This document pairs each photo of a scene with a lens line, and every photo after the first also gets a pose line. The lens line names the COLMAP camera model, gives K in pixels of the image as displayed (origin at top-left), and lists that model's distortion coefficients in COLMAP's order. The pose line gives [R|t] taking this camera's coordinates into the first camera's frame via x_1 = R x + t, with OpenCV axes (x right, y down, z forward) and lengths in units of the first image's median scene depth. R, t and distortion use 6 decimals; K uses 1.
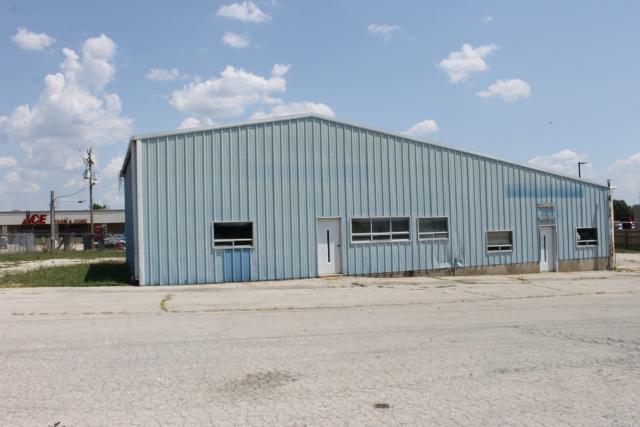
lens RADIAL K [[537.8, 0, 319.7], [0, 537.8, 210.5], [0, 0, 1]] dist [-0.131882, 0.064567]
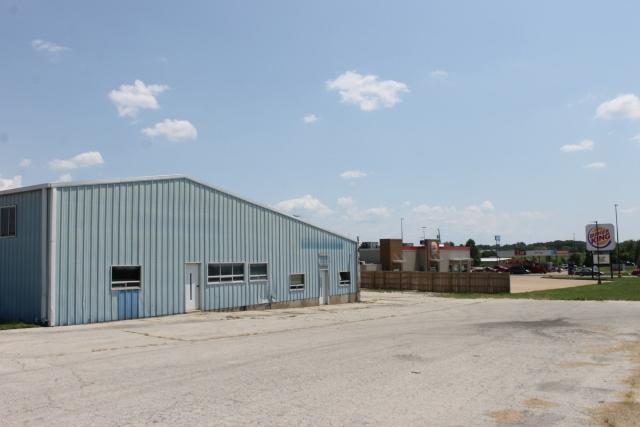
lens RADIAL K [[537.8, 0, 324.8], [0, 537.8, 214.7], [0, 0, 1]] dist [-0.131882, 0.064567]
pose [[0.811681, 0.063081, 0.580684, -0.432499], [-0.026290, 0.997089, -0.071568, -0.016065], [-0.583509, 0.042824, 0.810977, -0.135424]]
